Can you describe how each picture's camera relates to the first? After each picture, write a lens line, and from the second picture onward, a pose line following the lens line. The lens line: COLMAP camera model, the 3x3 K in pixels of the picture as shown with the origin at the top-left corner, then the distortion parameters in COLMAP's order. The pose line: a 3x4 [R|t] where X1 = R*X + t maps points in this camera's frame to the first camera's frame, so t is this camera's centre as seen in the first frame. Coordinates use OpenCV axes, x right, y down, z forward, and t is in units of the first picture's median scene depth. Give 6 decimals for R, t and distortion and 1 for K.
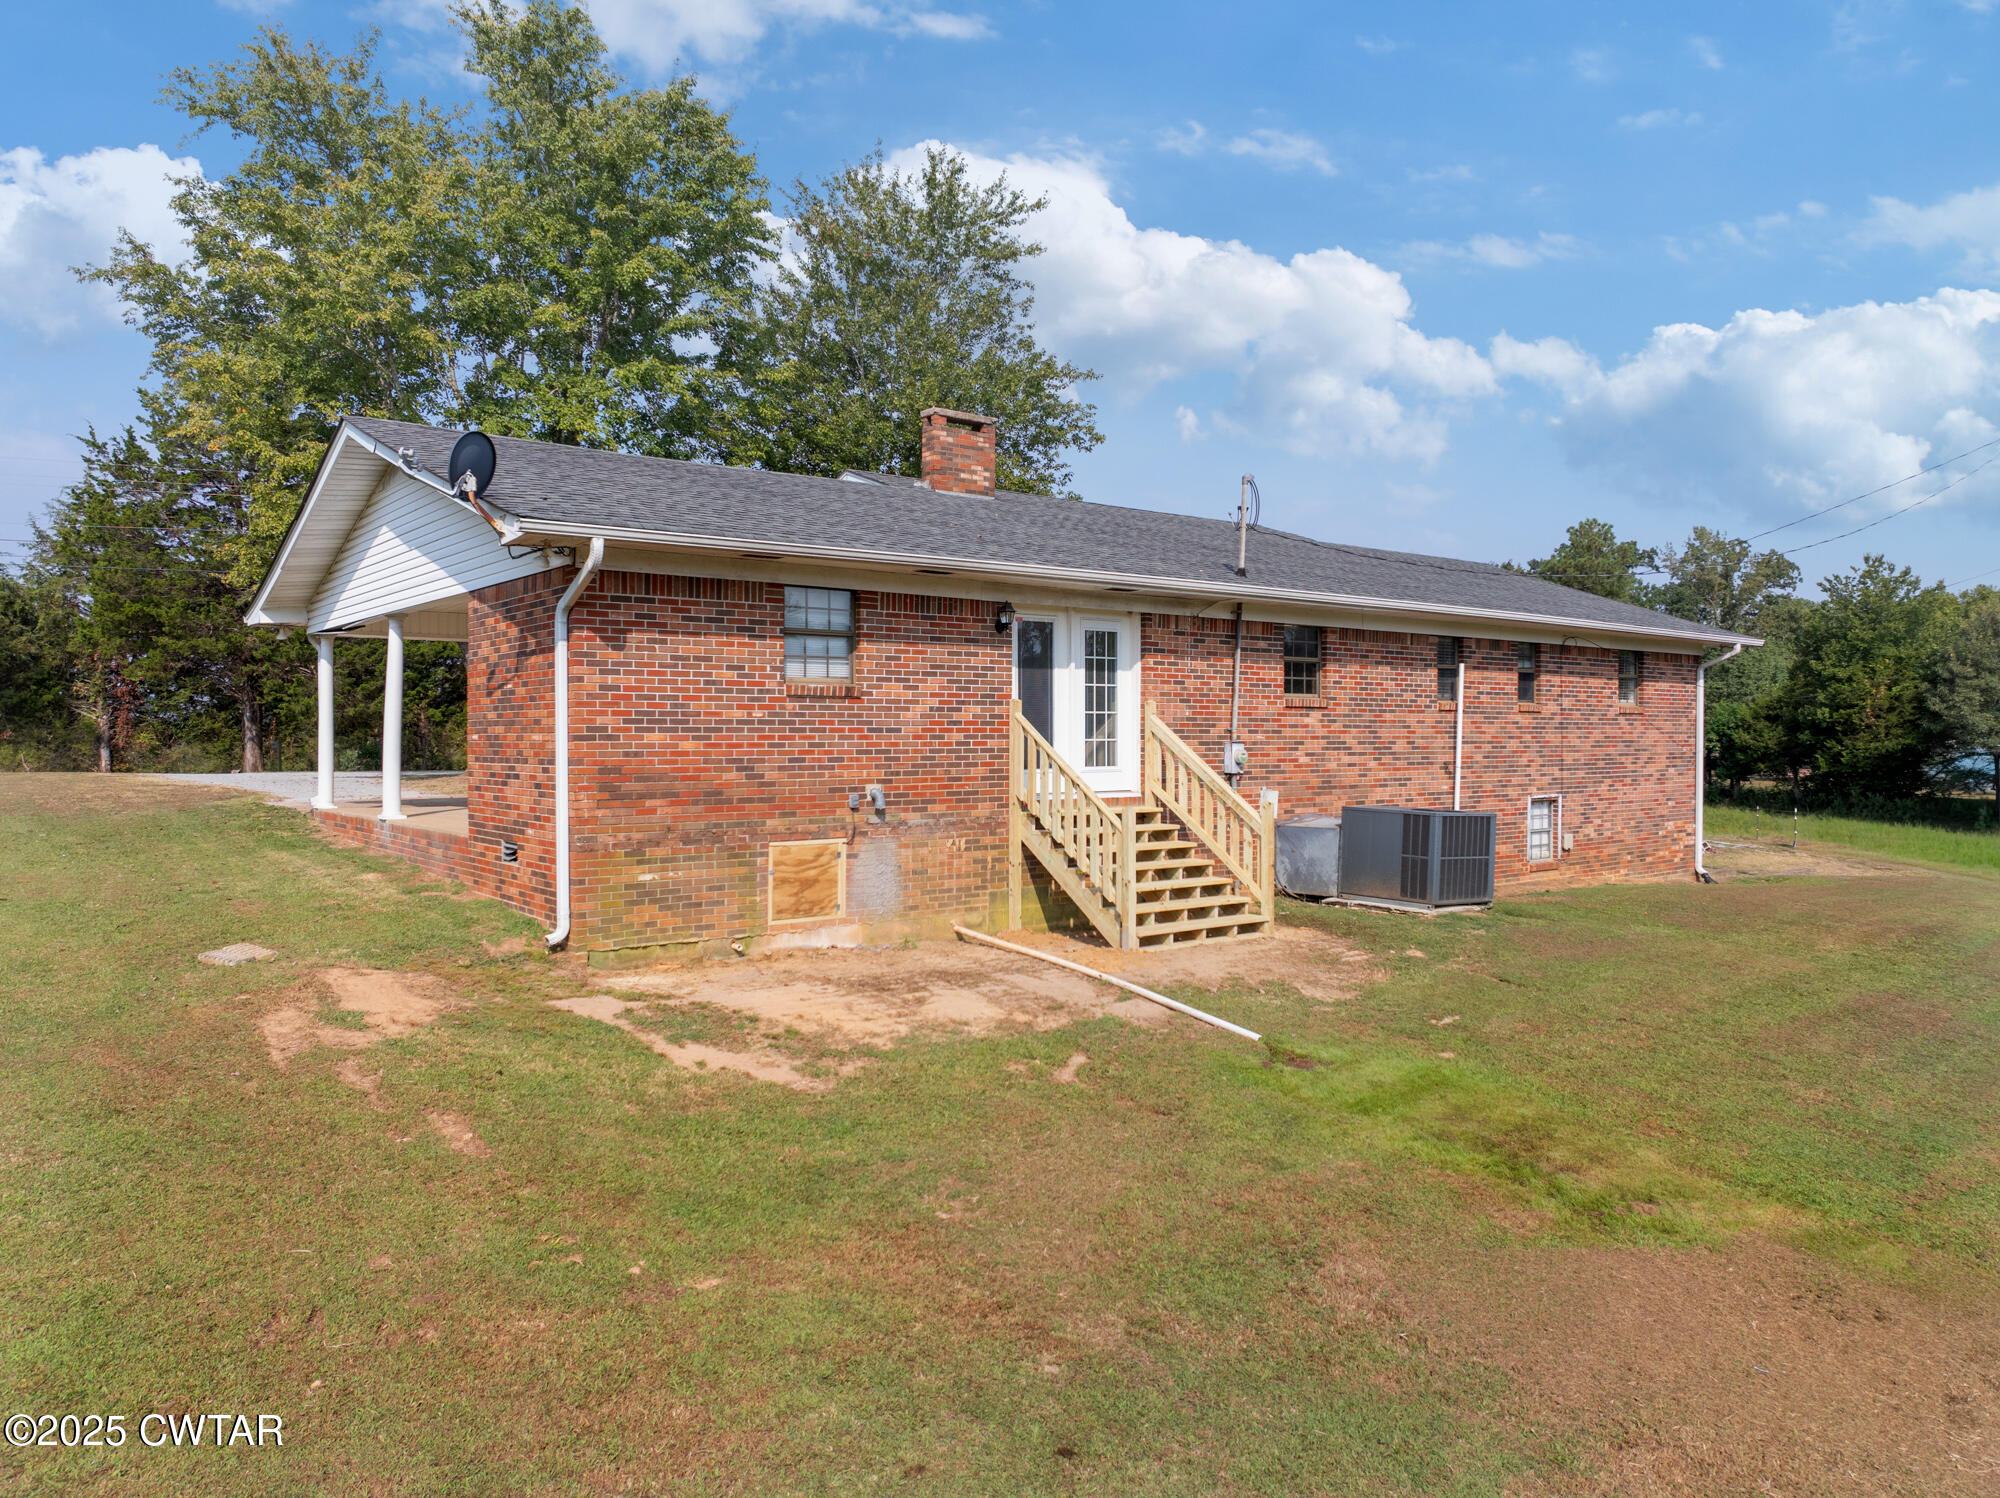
lens RADIAL K [[1394.0, 0, 1000.0], [0, 1394.0, 749.0], [0, 0, 1]] dist [-0.039131, -0.005410]
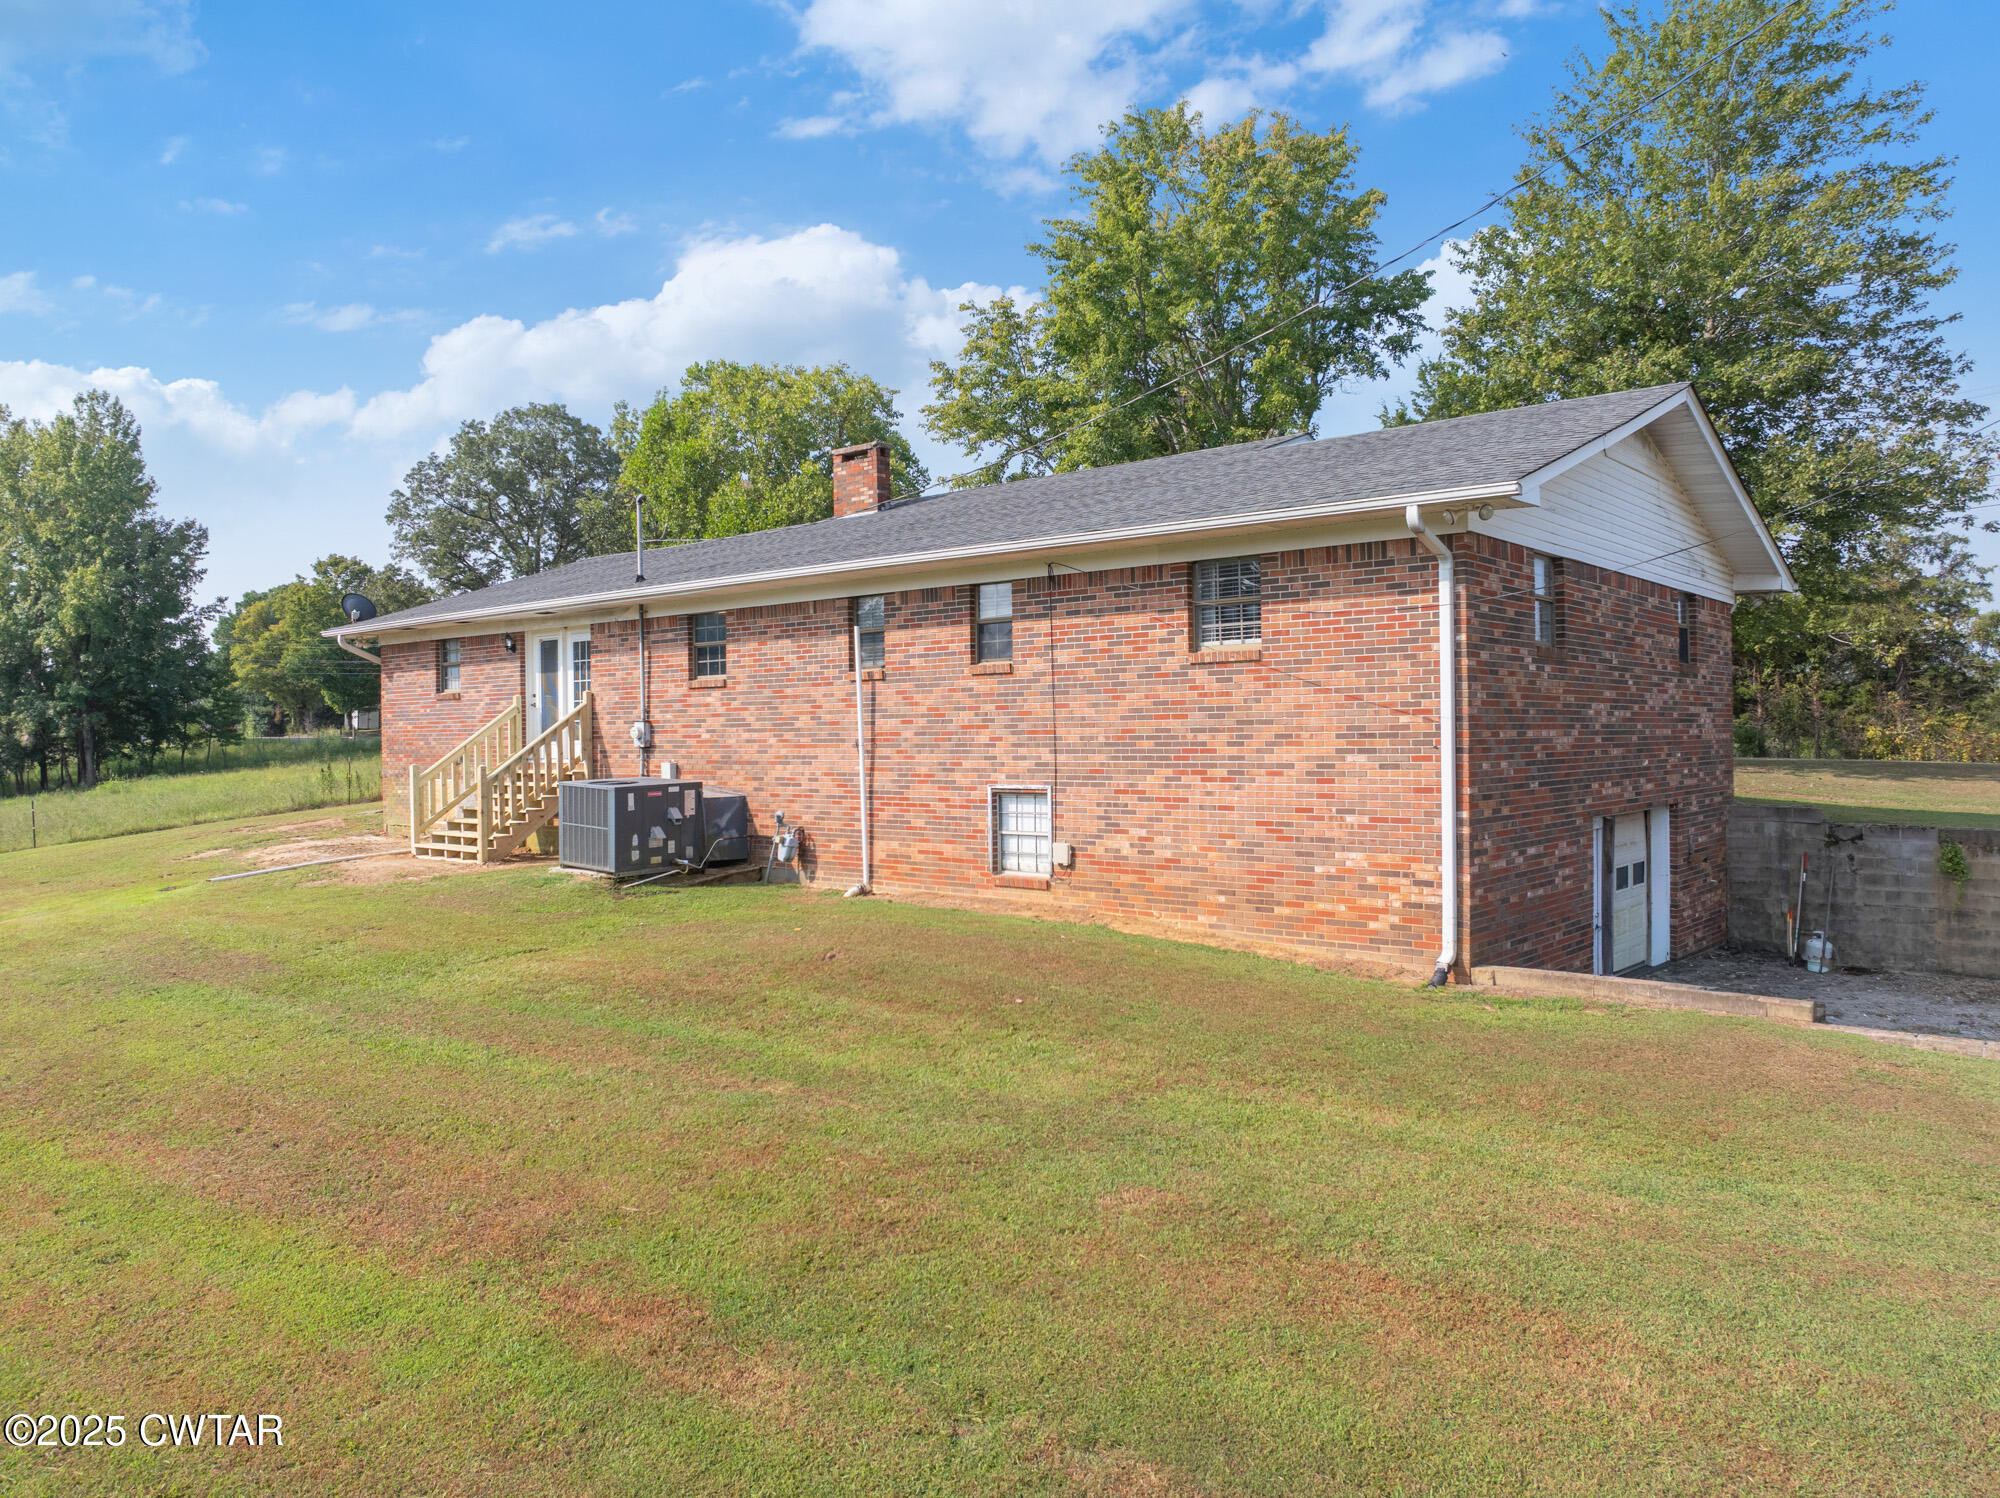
lens RADIAL K [[1394.0, 0, 1000.0], [0, 1394.0, 749.0], [0, 0, 1]] dist [-0.039131, -0.005410]
pose [[0.209630, 0.006053, -0.977762, 1.175128], [-0.000179, 0.999981, 0.006152, 0.009871], [0.977781, -0.001115, 0.209628, 0.880493]]
